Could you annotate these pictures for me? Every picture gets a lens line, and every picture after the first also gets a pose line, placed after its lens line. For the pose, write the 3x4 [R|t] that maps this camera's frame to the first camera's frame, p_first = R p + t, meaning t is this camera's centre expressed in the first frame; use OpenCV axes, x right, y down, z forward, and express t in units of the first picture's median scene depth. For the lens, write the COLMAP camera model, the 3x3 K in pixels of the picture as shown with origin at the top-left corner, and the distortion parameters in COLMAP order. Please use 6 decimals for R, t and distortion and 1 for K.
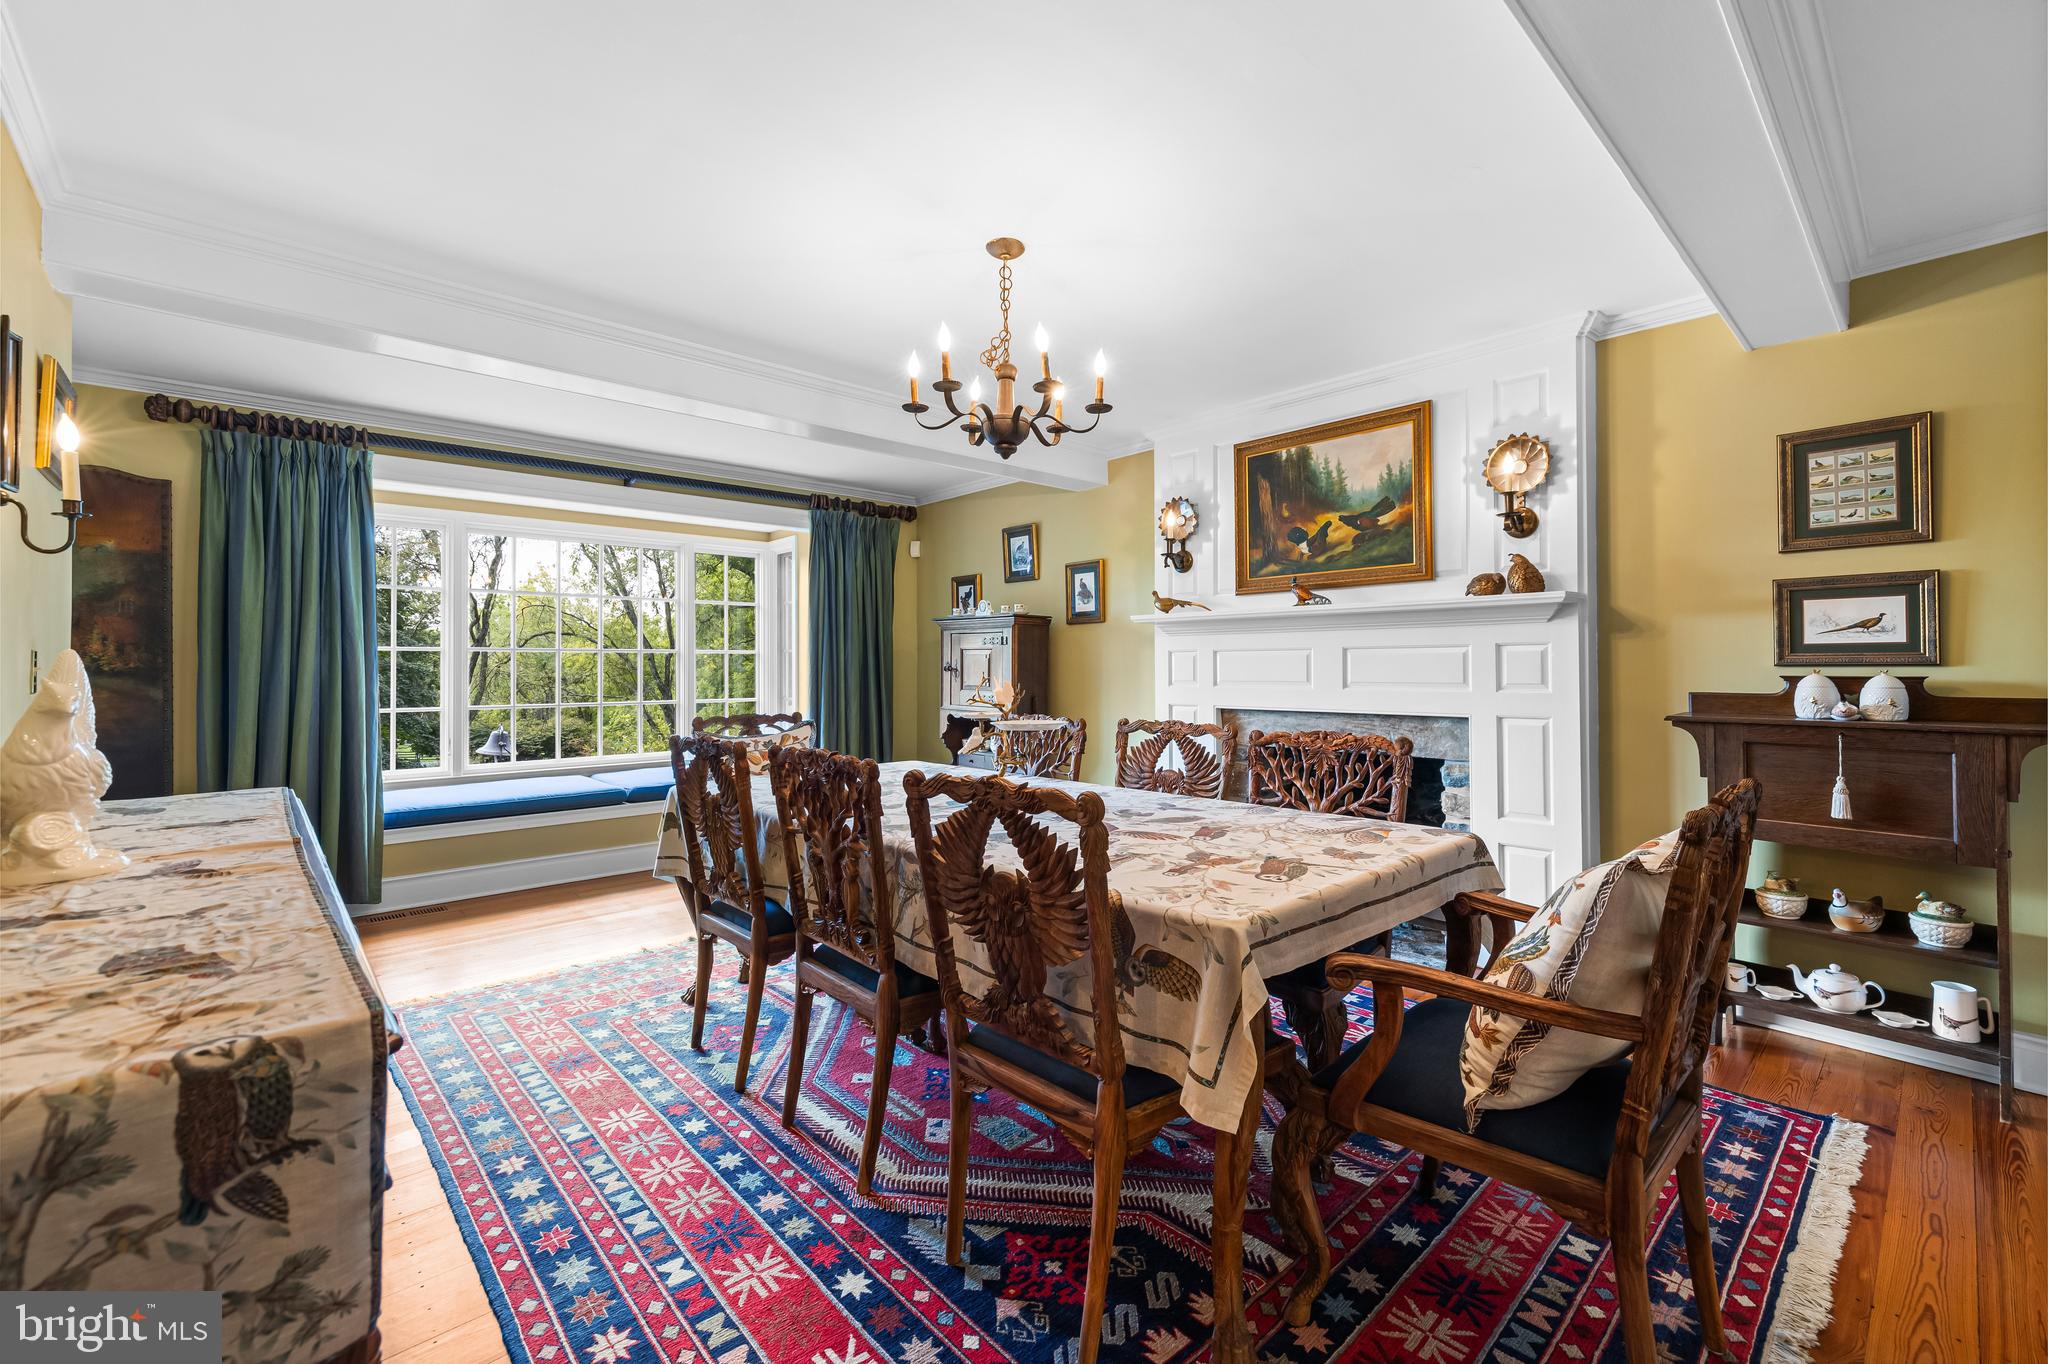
lens RADIAL K [[860.2, 0, 1023.2], [0, 860.2, 662.8], [0, 0, 1]] dist [-0.000493, -0.000083]
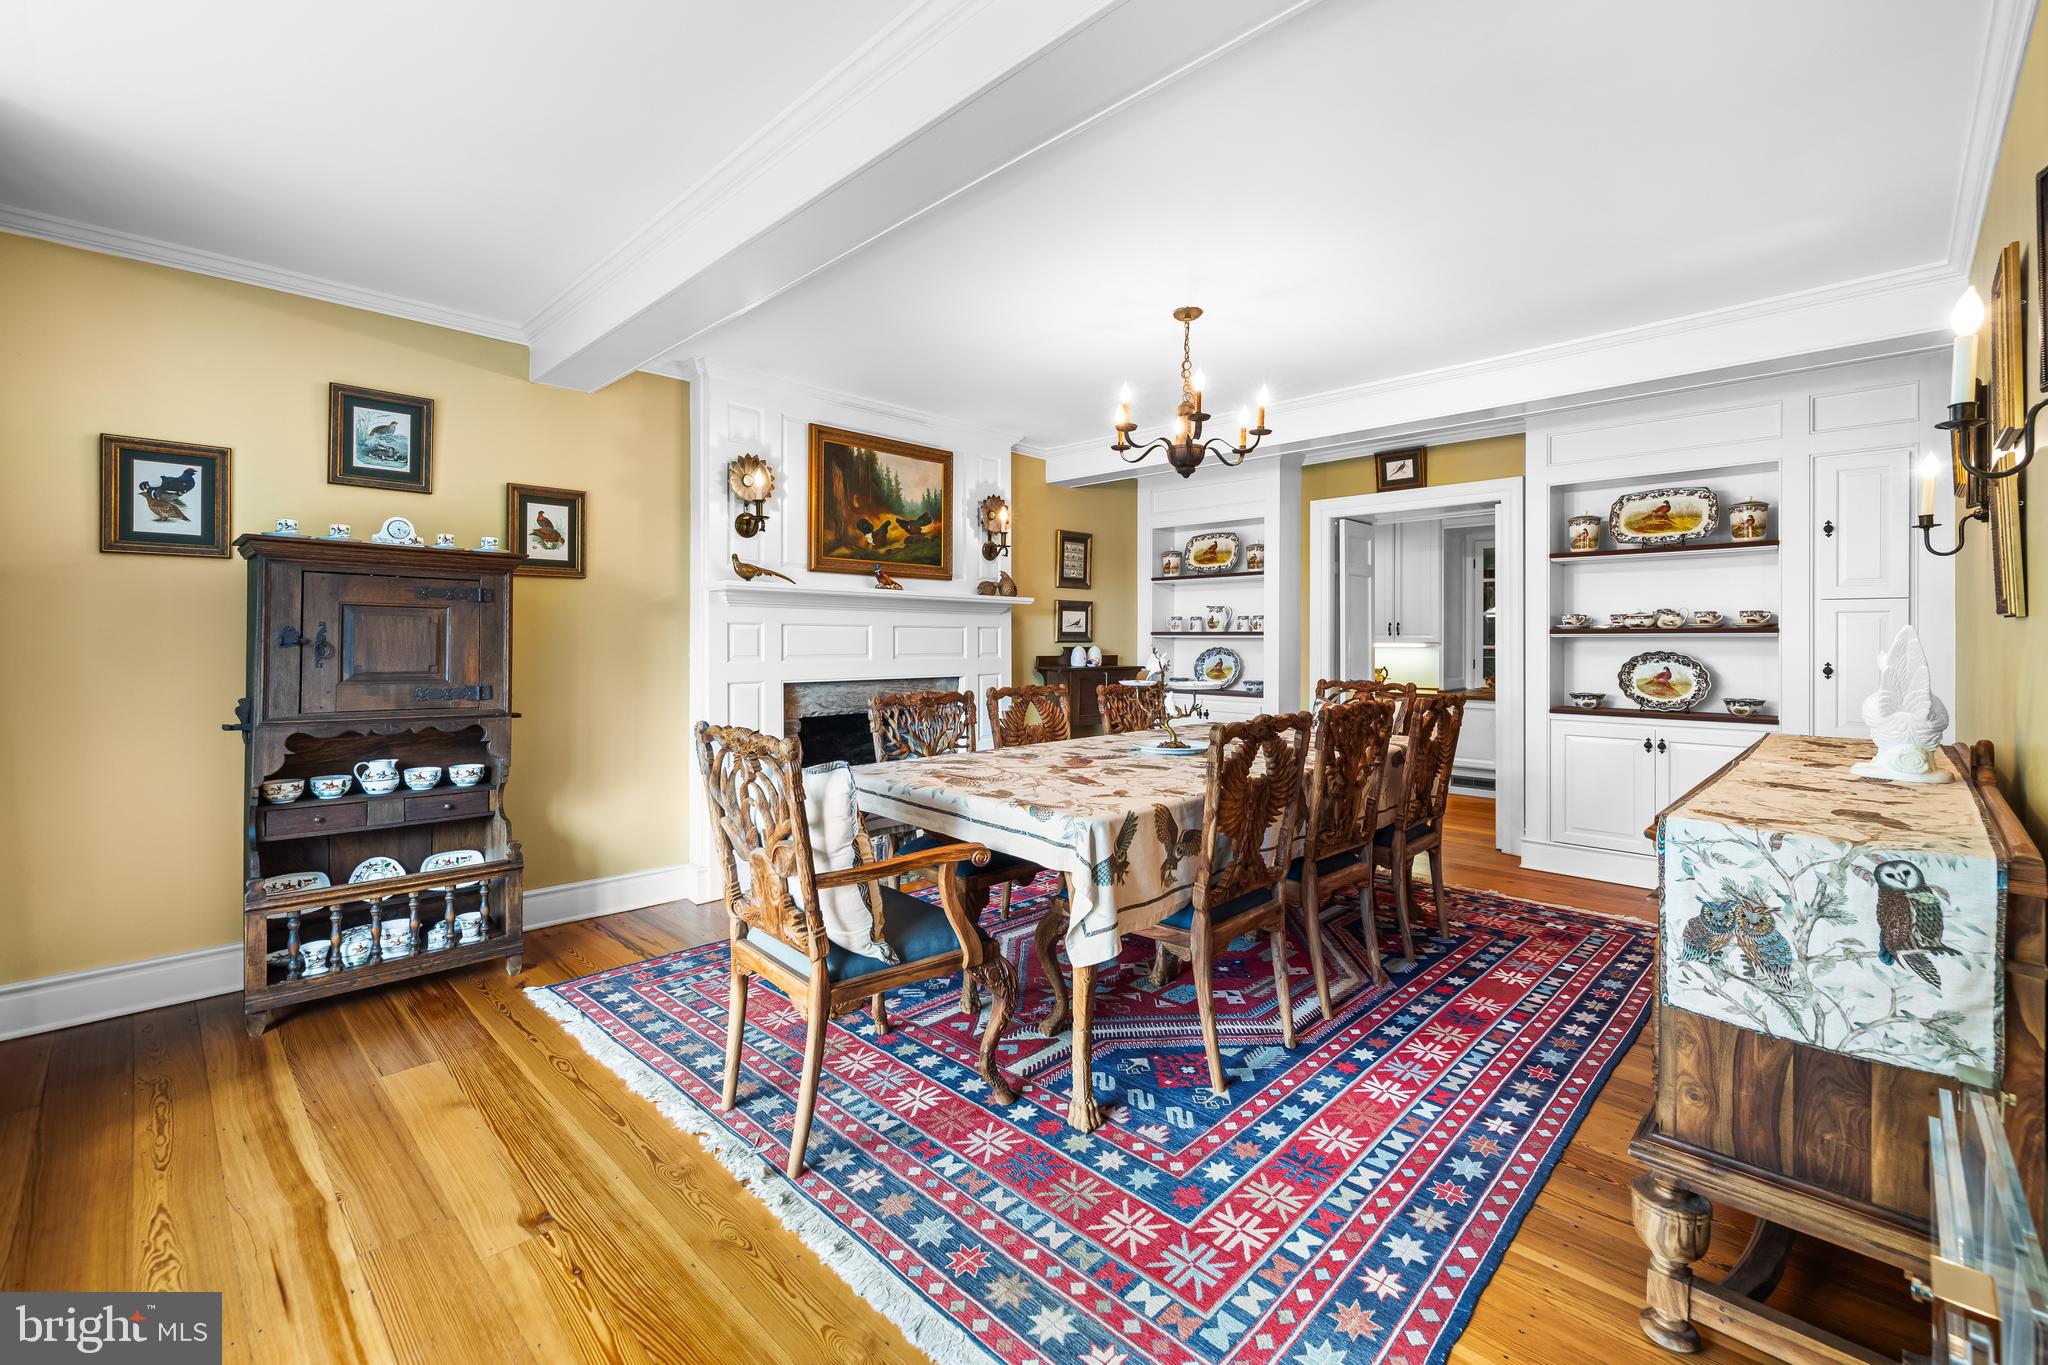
lens RADIAL K [[860.2, 0, 1017.4], [0, 860.2, 642.9], [0, 0, 1]] dist [-0.000493, -0.000083]
pose [[-0.043602, 0.001690, 0.999048, -1.000130], [-0.008225, 0.999964, -0.002051, 0.008921], [-0.999015, -0.008307, -0.043587, 1.018176]]
